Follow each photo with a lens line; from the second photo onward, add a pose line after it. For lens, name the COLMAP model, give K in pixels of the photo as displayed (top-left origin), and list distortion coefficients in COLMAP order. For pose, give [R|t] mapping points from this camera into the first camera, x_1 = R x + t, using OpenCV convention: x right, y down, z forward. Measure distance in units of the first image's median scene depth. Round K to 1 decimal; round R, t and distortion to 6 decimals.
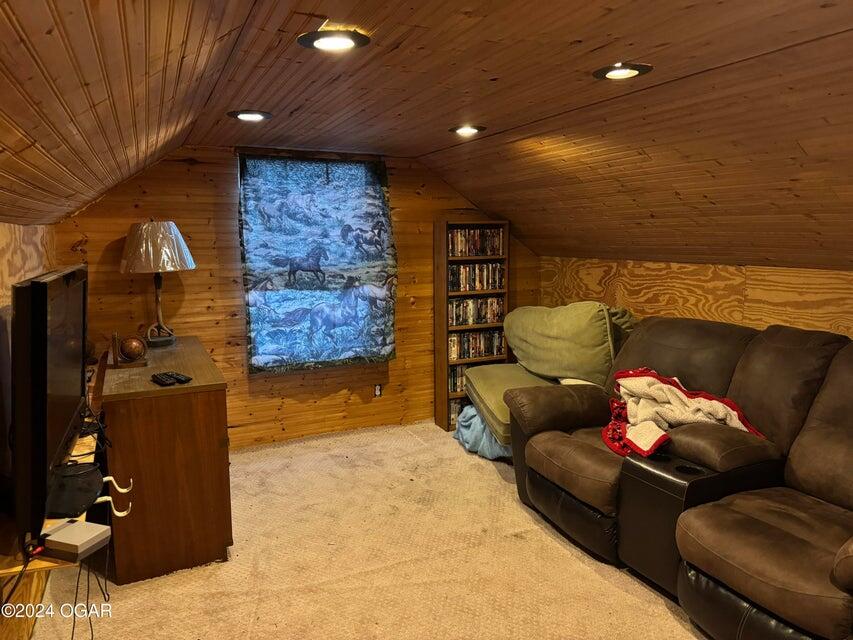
lens RADIAL K [[598.5, 0, 426.5], [0, 598.5, 320.0], [0, 0, 1]] dist [0.138313, -0.239560]
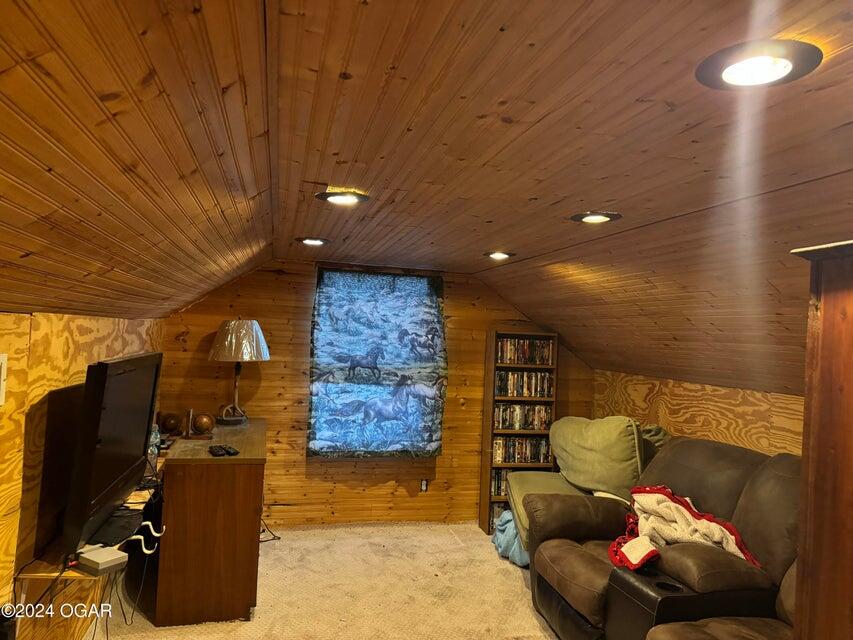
lens RADIAL K [[598.5, 0, 426.5], [0, 598.5, 320.0], [0, 0, 1]] dist [0.138313, -0.239560]
pose [[0.980517, 0.051498, -0.189565, 0.126904], [-0.082749, 0.983507, -0.160831, 0.002193], [0.178156, 0.173383, 0.968607, -0.090150]]
